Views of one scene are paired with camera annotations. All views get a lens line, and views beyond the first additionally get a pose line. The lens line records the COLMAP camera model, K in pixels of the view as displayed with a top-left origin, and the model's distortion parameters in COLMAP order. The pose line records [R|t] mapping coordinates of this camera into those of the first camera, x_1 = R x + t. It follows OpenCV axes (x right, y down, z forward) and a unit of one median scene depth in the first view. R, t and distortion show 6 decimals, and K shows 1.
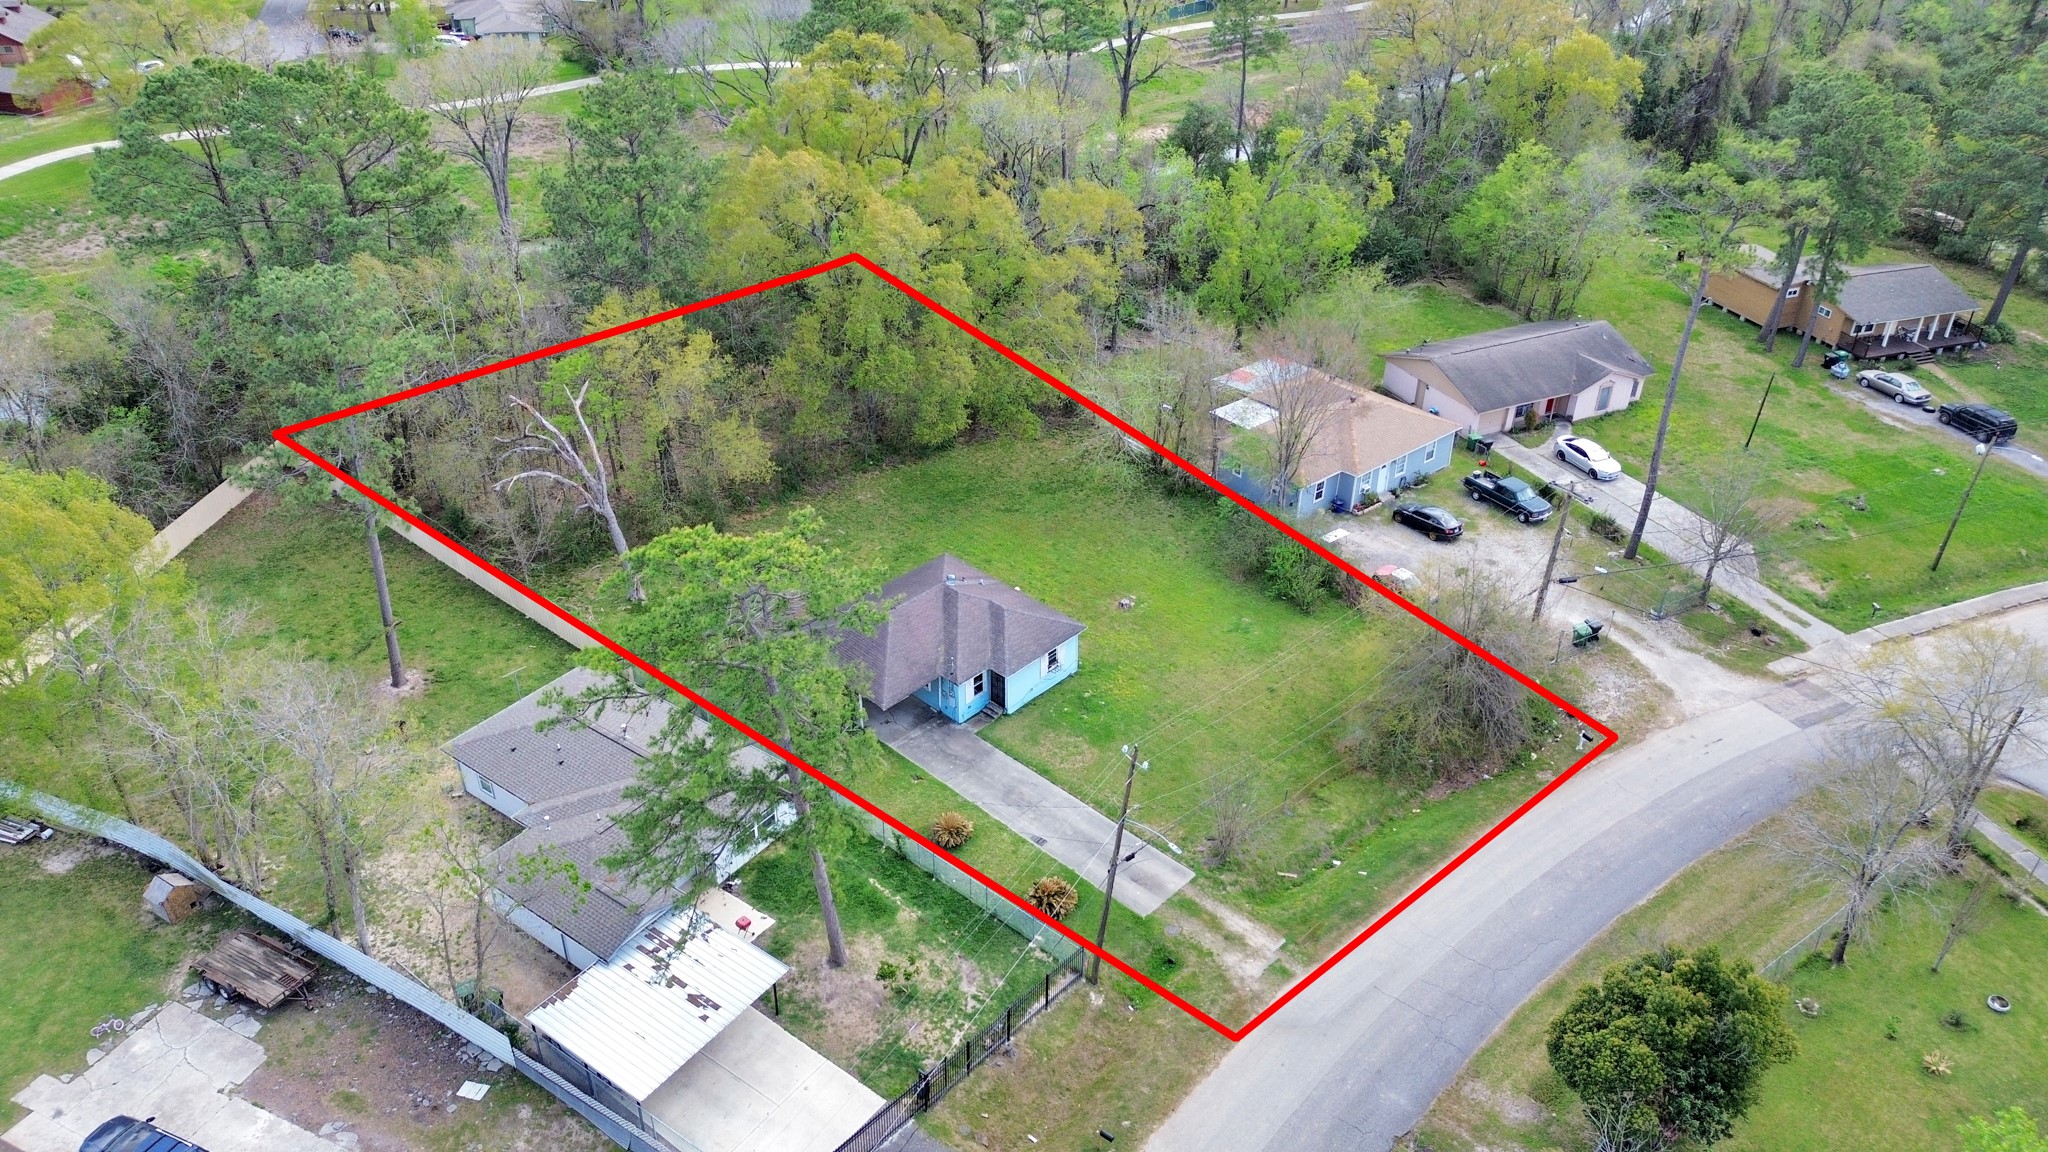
lens RADIAL K [[1410.9, 0, 1024.6], [0, 1410.9, 577.2], [0, 0, 1]] dist [0.063067, -0.000616]
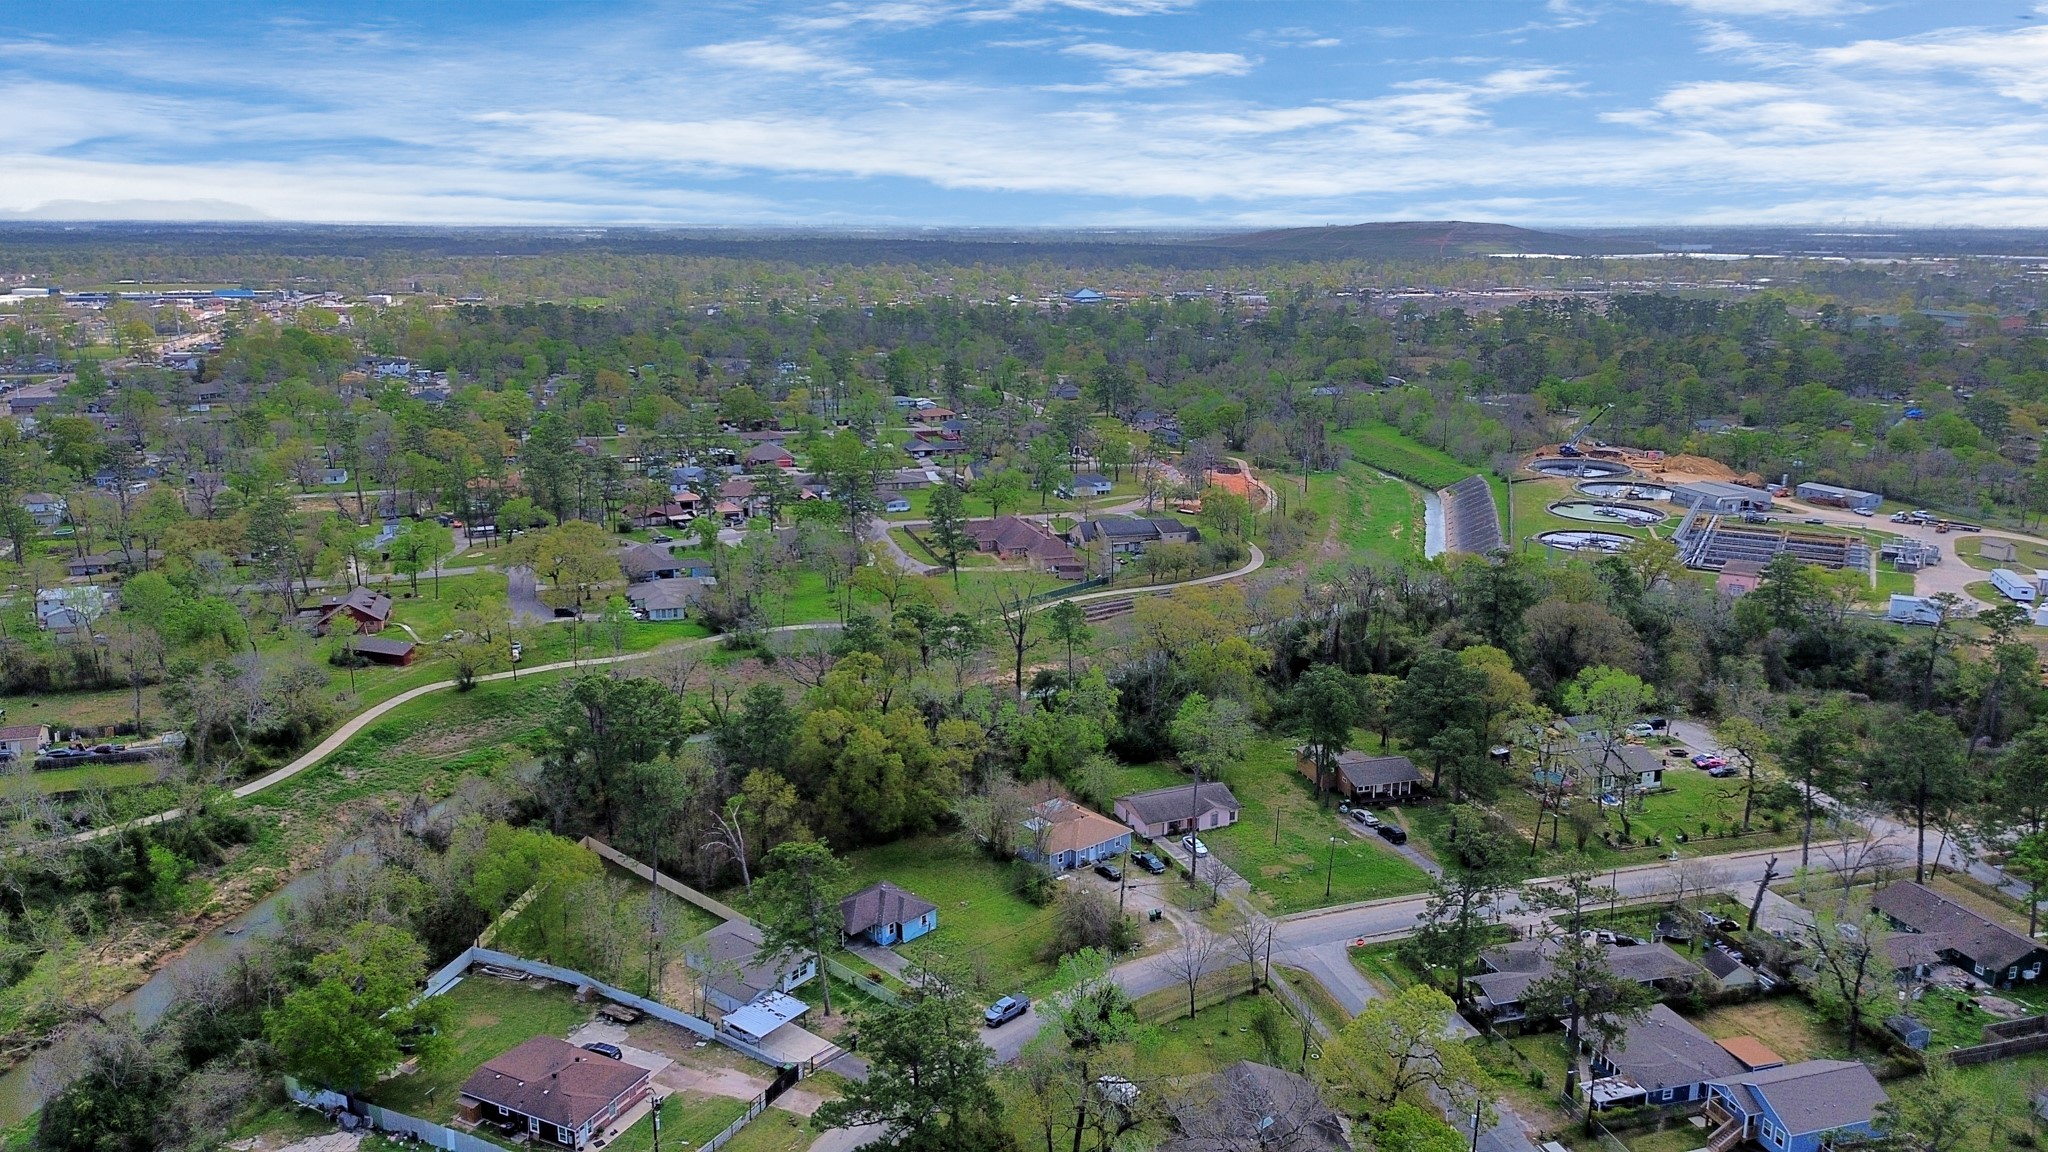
lens RADIAL K [[1321.4, 0, 1024.2], [0, 1321.4, 496.8], [0, 0, 1]] dist [0.019508, 0.000292]
pose [[0.999909, 0.001254, -0.013406, 0.181881], [-0.006295, 0.923693, -0.383081, 0.211040], [0.011903, 0.383131, 0.923617, -1.126313]]
